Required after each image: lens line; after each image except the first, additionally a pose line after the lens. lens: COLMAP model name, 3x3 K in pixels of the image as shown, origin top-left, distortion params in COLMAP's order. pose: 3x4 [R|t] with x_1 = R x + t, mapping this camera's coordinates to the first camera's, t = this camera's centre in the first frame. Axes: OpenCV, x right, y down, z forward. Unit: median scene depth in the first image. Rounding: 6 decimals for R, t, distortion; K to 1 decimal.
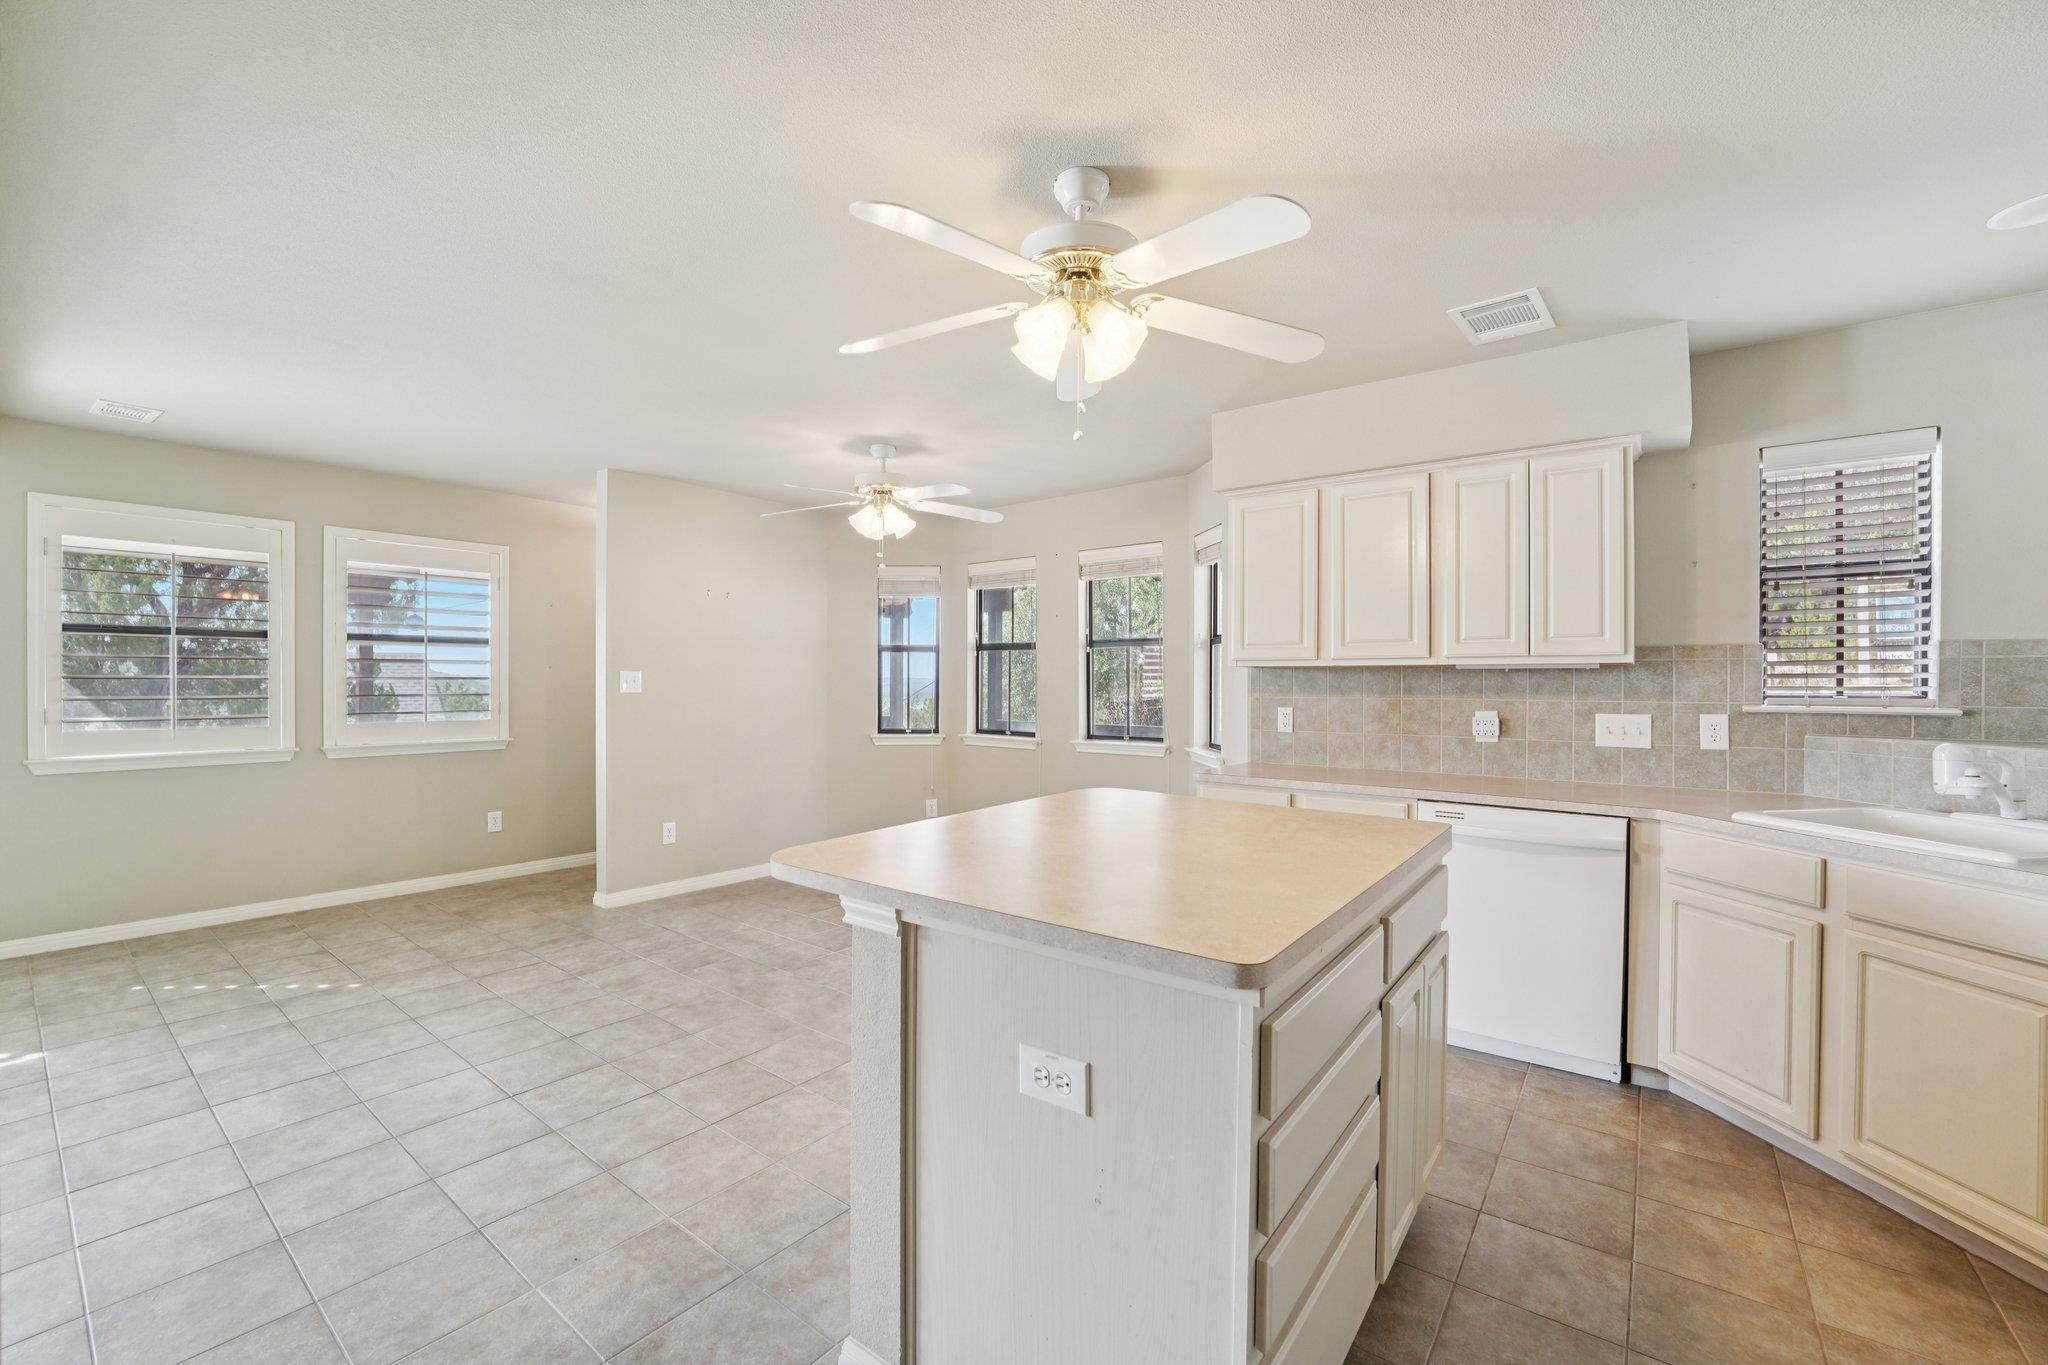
lens RADIAL K [[840.7, 0, 1017.1], [0, 840.7, 686.0], [0, 0, 1]] dist [-0.030964, 0.005319]
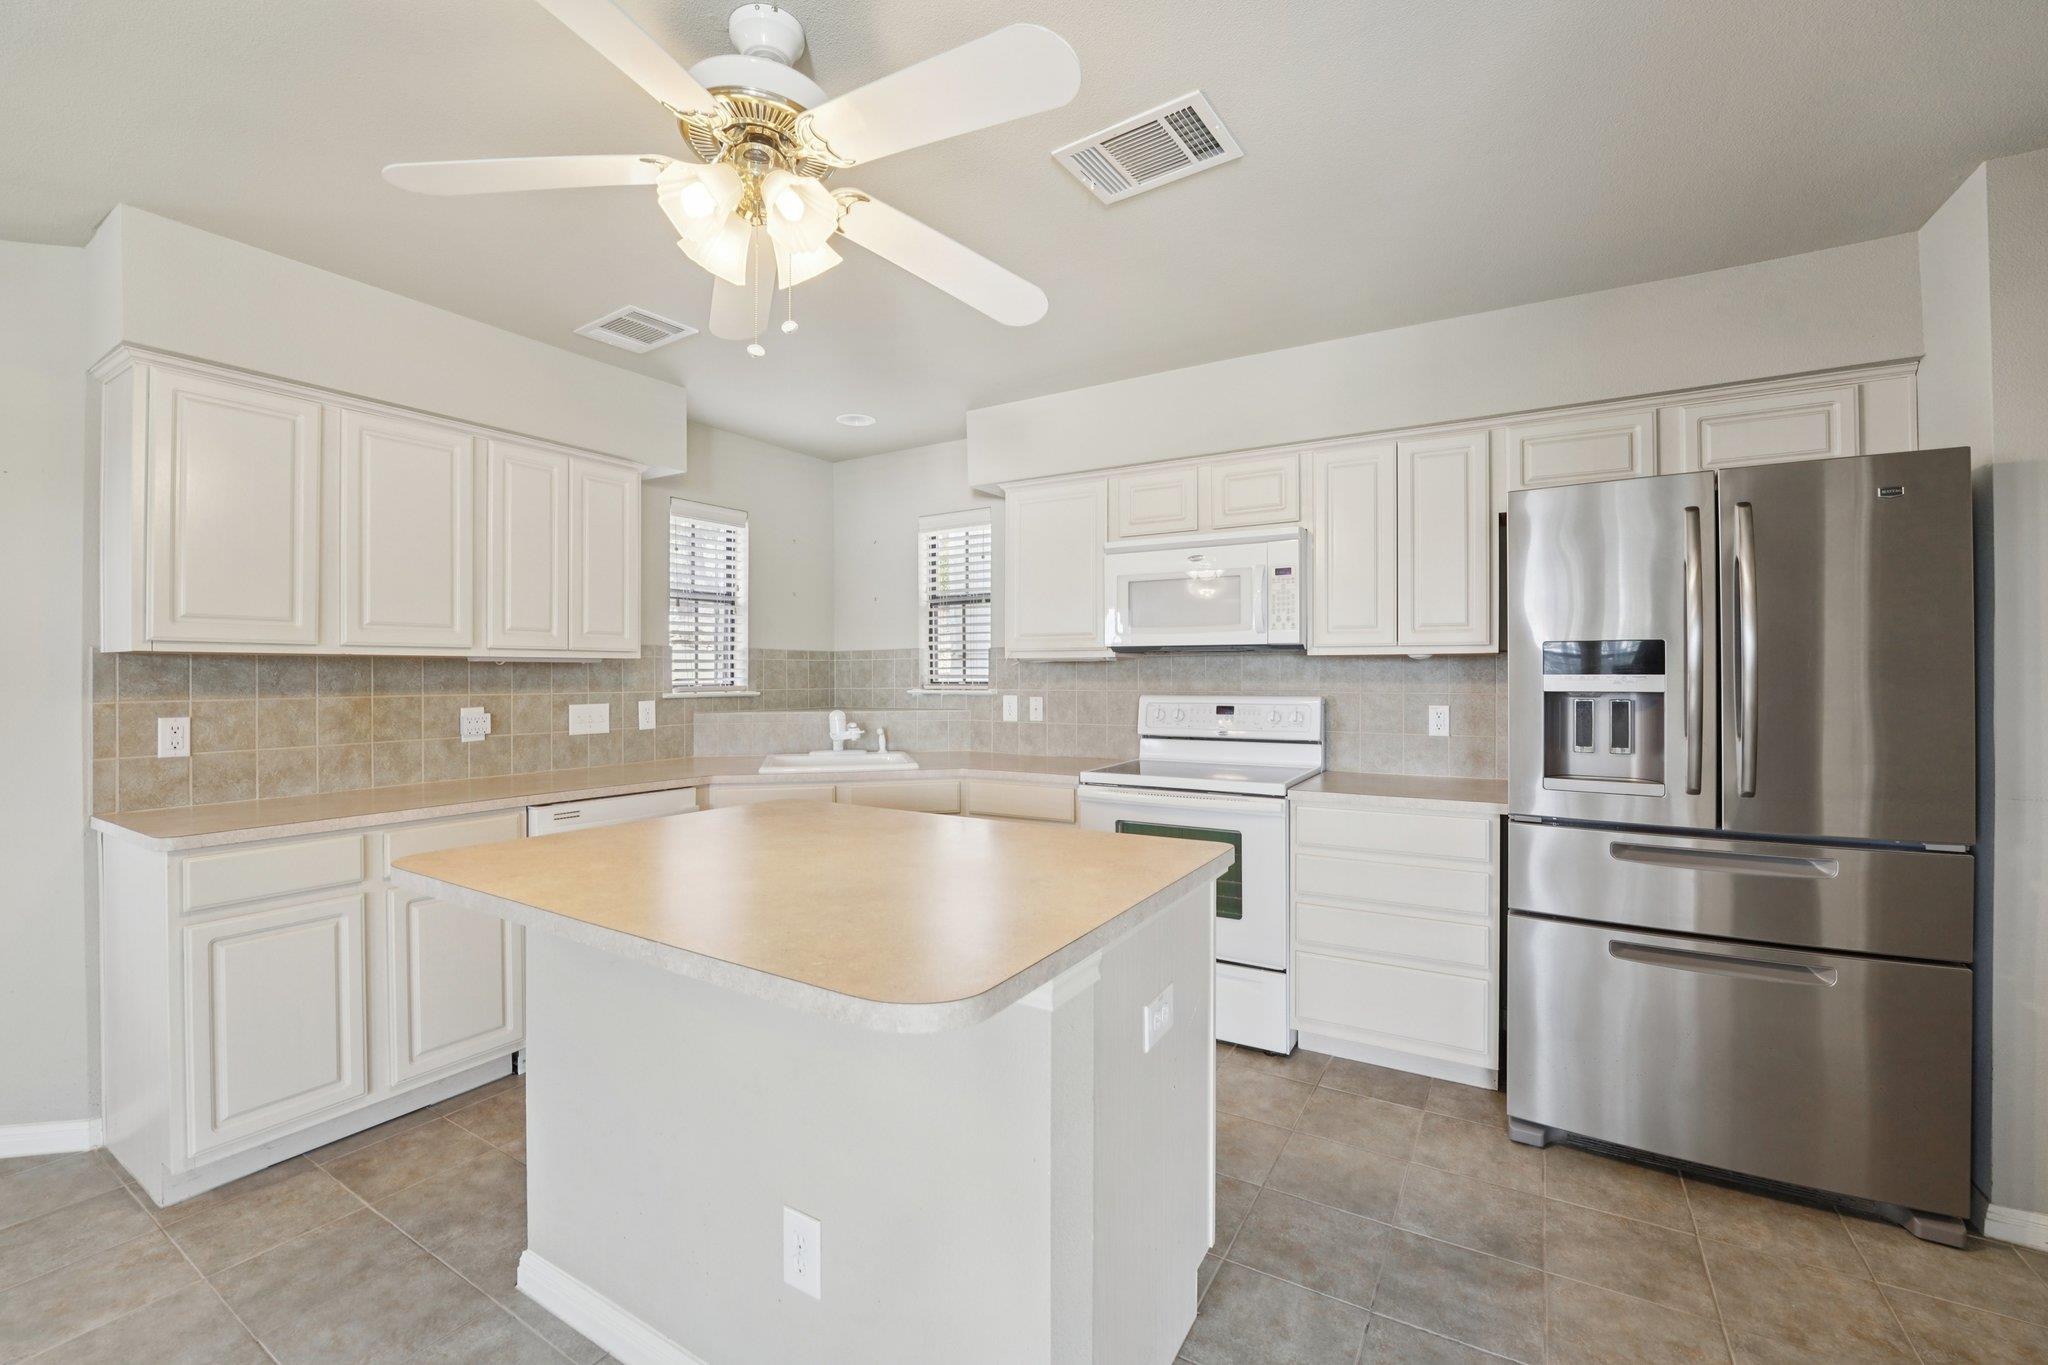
lens RADIAL K [[840.7, 0, 1018.5], [0, 840.7, 675.1], [0, 0, 1]] dist [-0.030964, 0.005319]
pose [[-0.112061, -0.002816, 0.993697, -0.358499], [0.006844, 0.999970, 0.003605, -0.004326], [-0.993678, 0.007205, -0.112038, 0.436498]]
